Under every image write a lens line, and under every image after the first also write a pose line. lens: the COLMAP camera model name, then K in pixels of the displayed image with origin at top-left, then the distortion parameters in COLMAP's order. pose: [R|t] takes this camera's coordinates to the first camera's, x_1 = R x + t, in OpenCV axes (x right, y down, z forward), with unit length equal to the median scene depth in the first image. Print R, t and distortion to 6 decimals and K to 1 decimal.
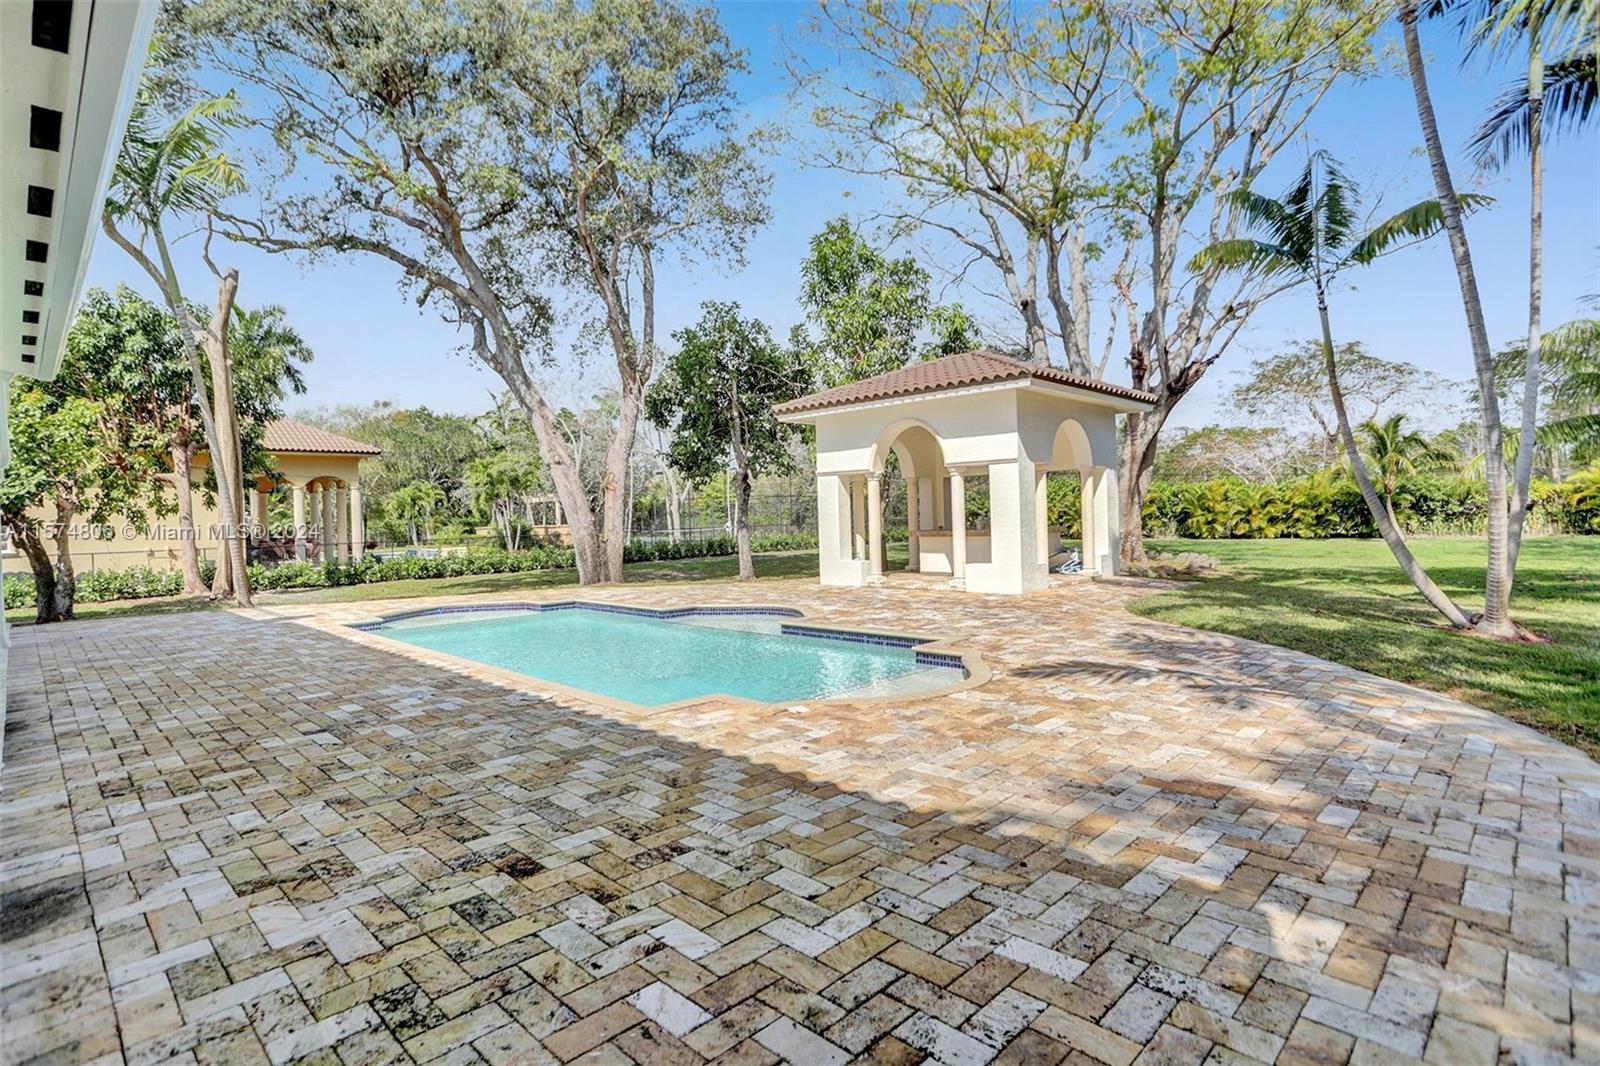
lens RADIAL K [[797.2, 0, 796.7], [0, 797.2, 528.2], [0, 0, 1]] dist [-0.065312, 0.029798]
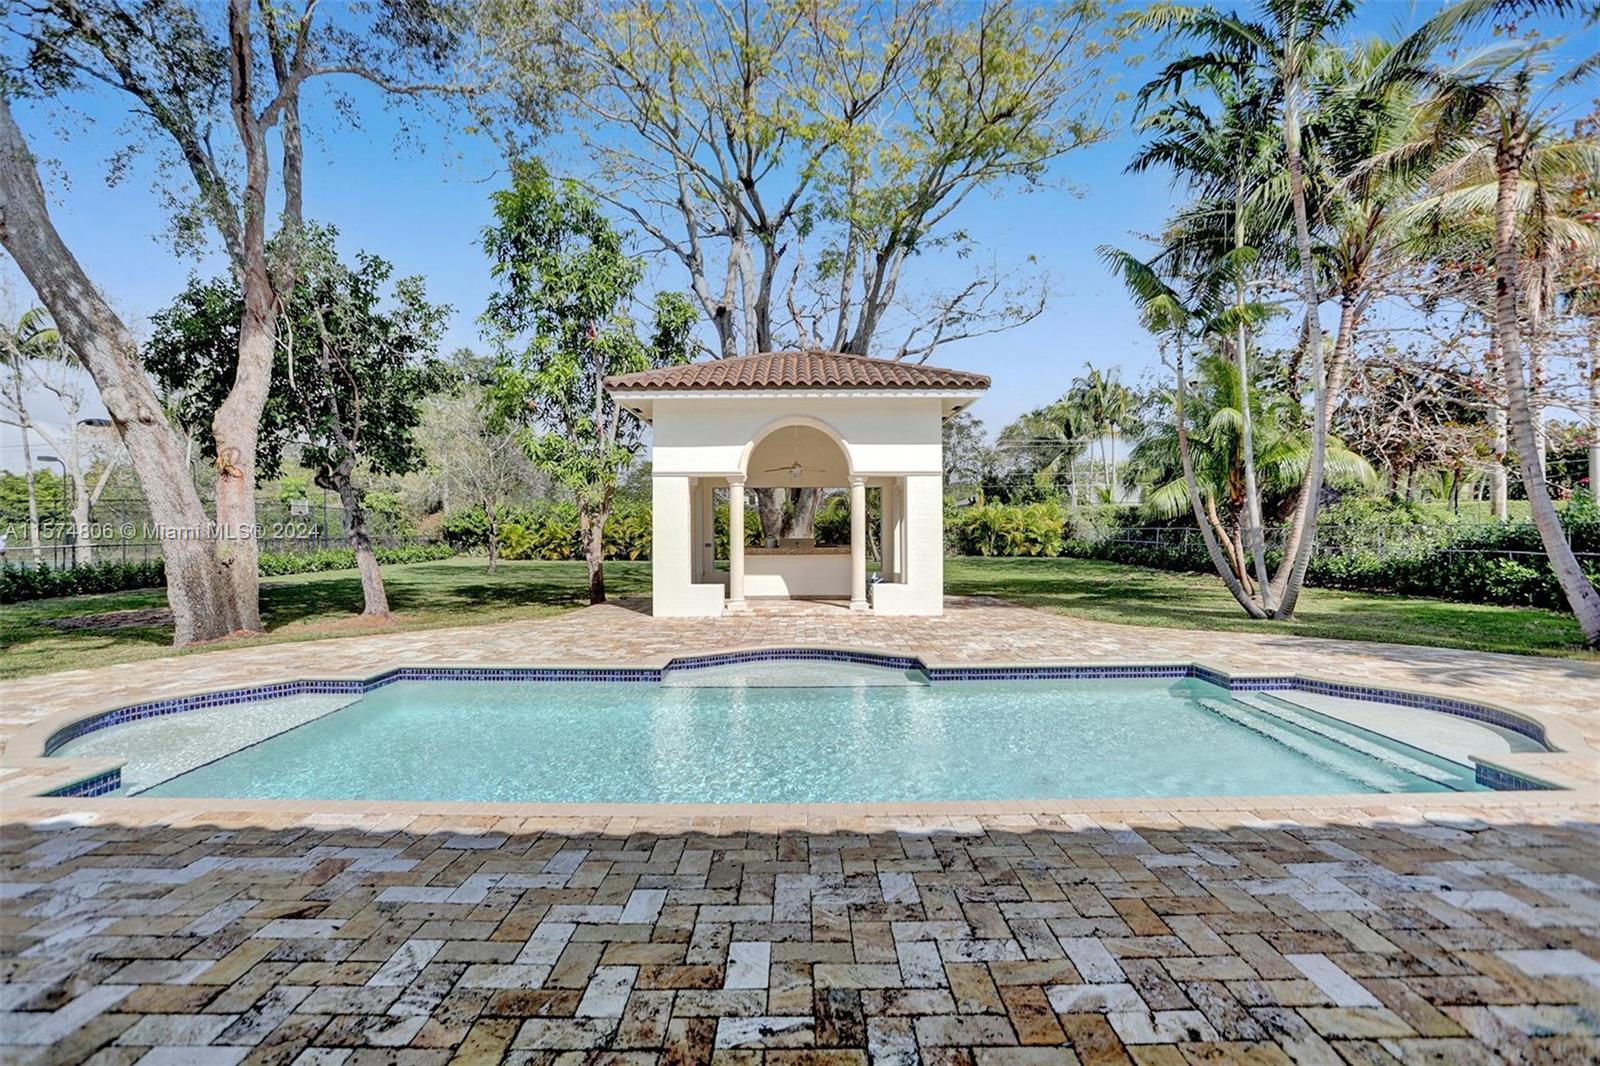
lens RADIAL K [[797.2, 0, 796.7], [0, 797.2, 528.2], [0, 0, 1]] dist [-0.065312, 0.029798]
pose [[0.698526, 0.021773, 0.715253, -0.444454], [-0.001638, 0.999583, -0.028829, 0.006241], [-0.715582, 0.018966, 0.698271, 0.385550]]
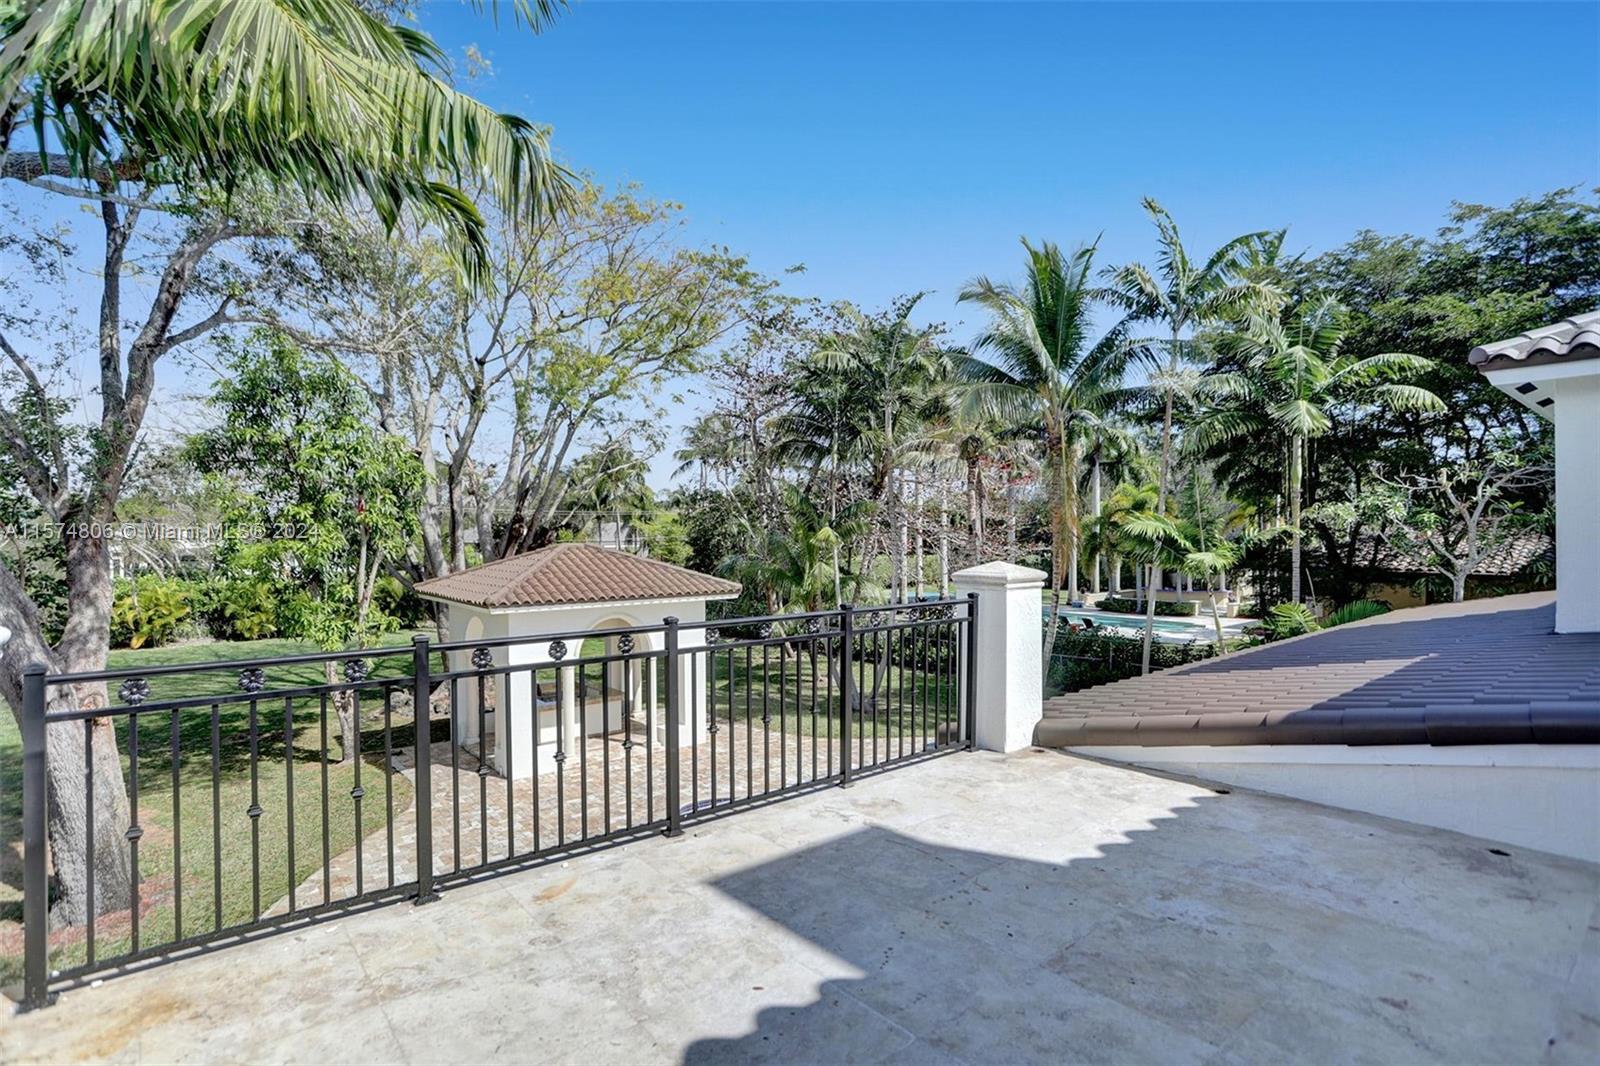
lens RADIAL K [[787.8, 0, 795.1], [0, 787.8, 534.2], [0, 0, 1]] dist [-0.063720, 0.029496]
pose [[0.092565, 0.023918, 0.995419, -0.921486], [0.017694, 0.999514, -0.025662, -0.207403], [-0.995549, 0.019989, 0.092097, 0.598540]]
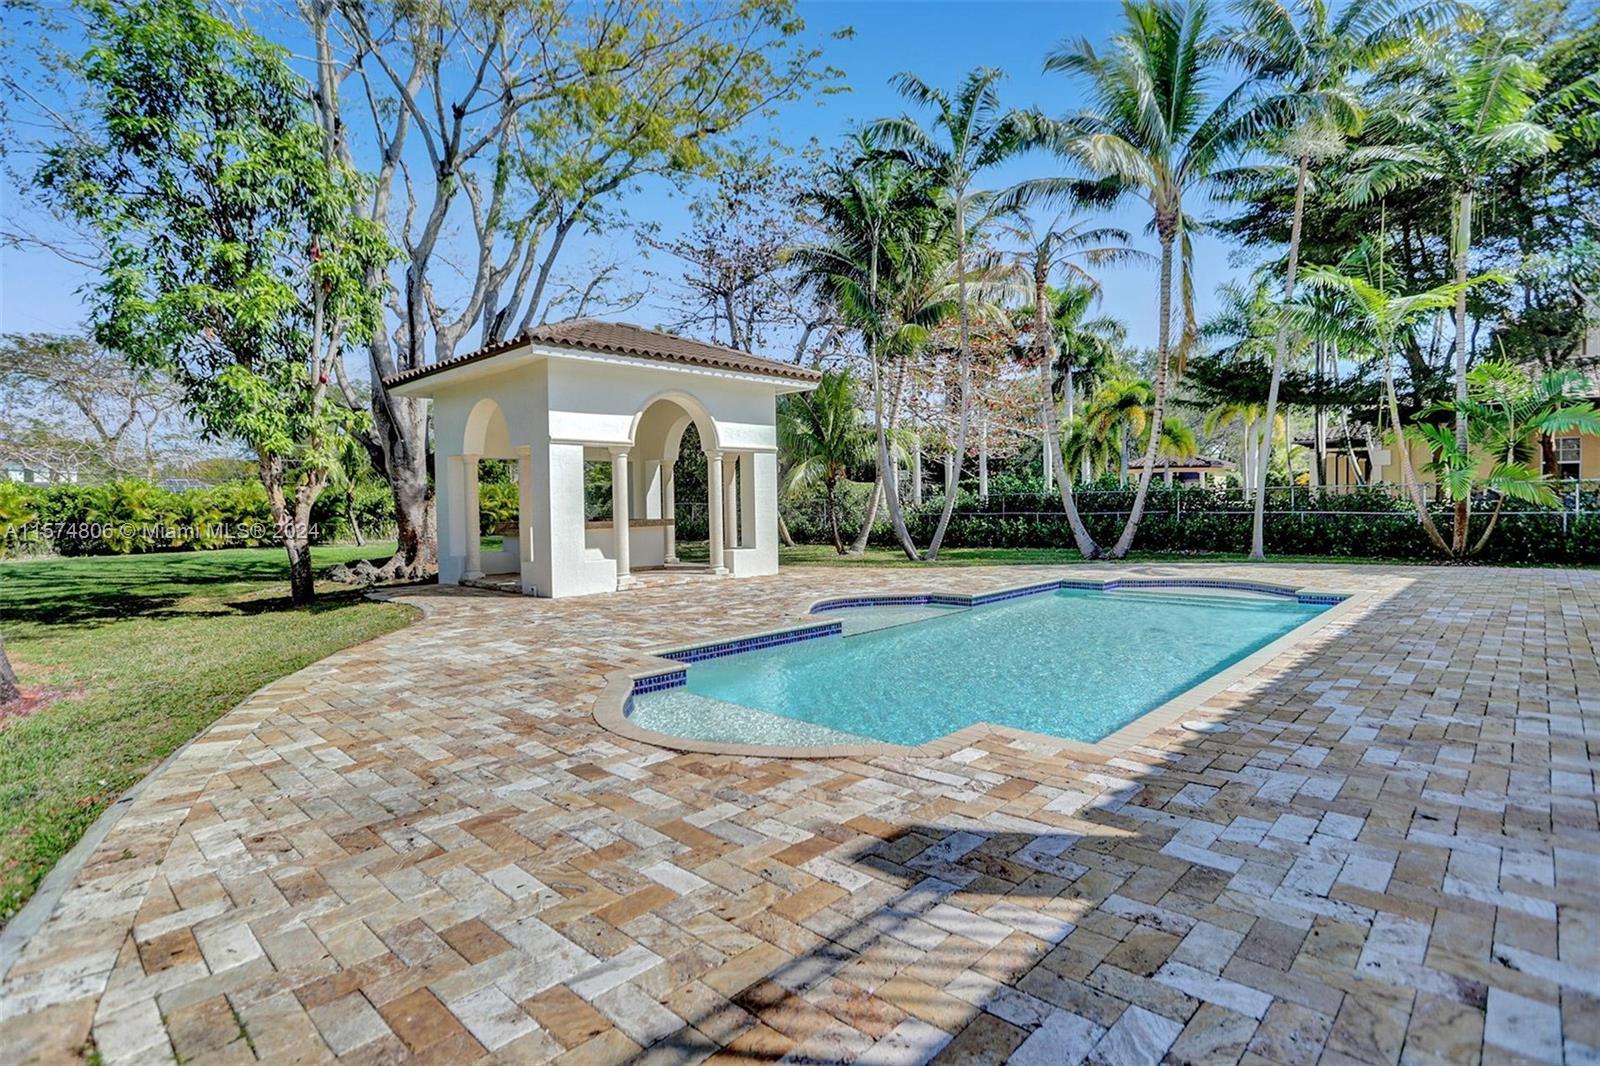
lens RADIAL K [[797.2, 0, 796.7], [0, 797.2, 528.2], [0, 0, 1]] dist [-0.065312, 0.029798]
pose [[-0.029800, -0.009018, 0.999515, -0.703629], [0.034203, 0.999365, 0.010036, 0.008676], [-0.998971, 0.034486, -0.029473, 0.850722]]
